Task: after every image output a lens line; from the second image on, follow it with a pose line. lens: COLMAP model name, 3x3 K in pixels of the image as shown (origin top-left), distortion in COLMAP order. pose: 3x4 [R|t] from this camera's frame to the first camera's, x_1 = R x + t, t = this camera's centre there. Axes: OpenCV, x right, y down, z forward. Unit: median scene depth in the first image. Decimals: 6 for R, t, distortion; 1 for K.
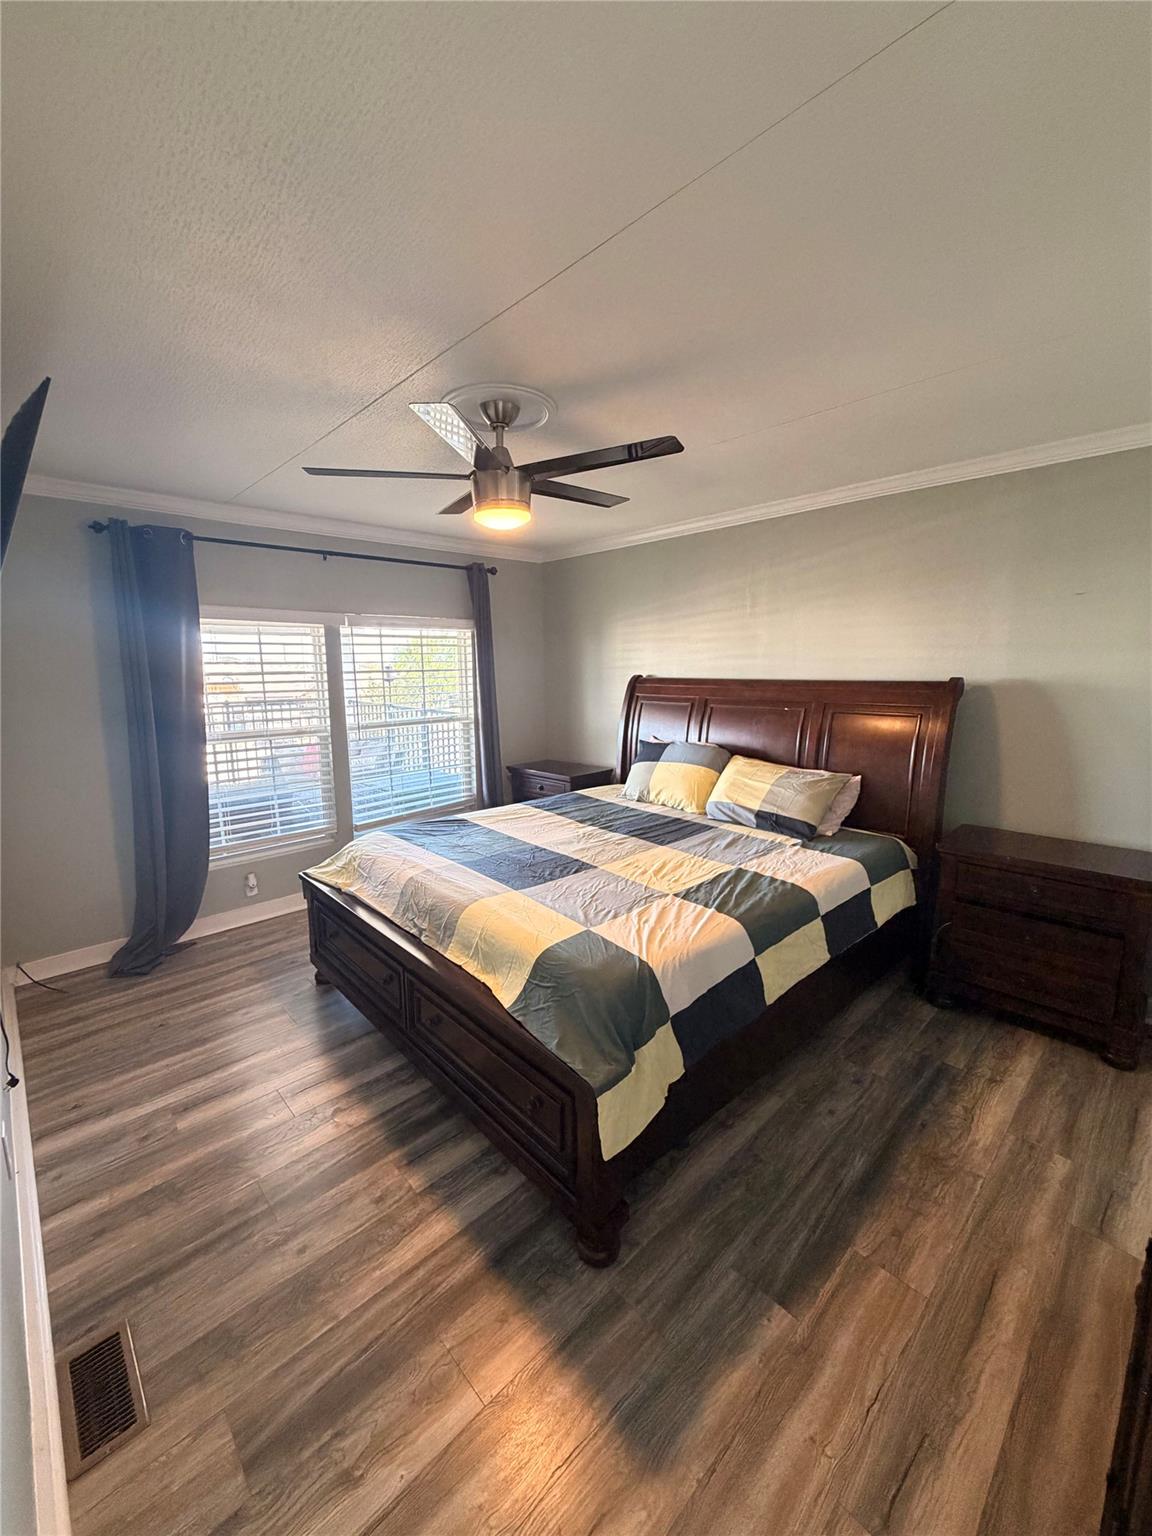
lens RADIAL K [[609.0, 0, 569.9], [0, 609.0, 767.8], [0, 0, 1]] dist [-0.001144, 0.000348]
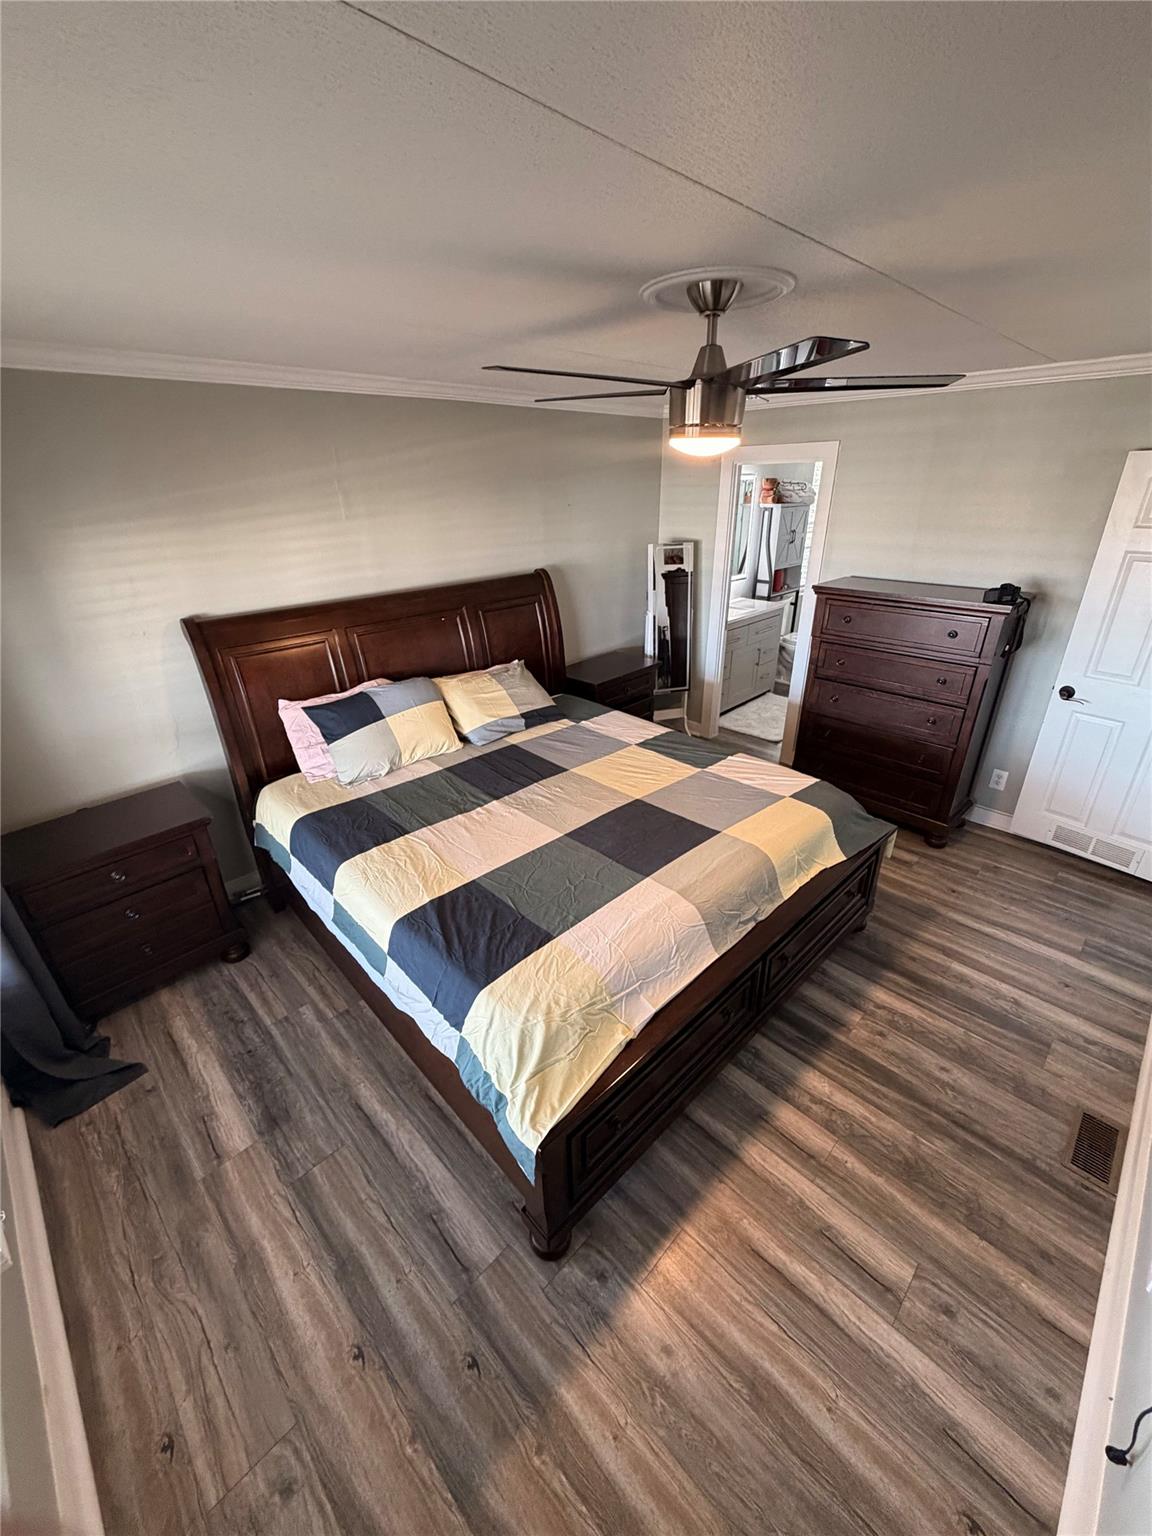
lens RADIAL K [[609.0, 0, 575.1], [0, 609.0, 766.1], [0, 0, 1]] dist [-0.001144, 0.000348]
pose [[-0.028488, -0.417526, 0.908218, -1.160699], [0.187768, 0.890178, 0.415122, -0.451351], [-0.981800, 0.182361, 0.053039, 1.369317]]
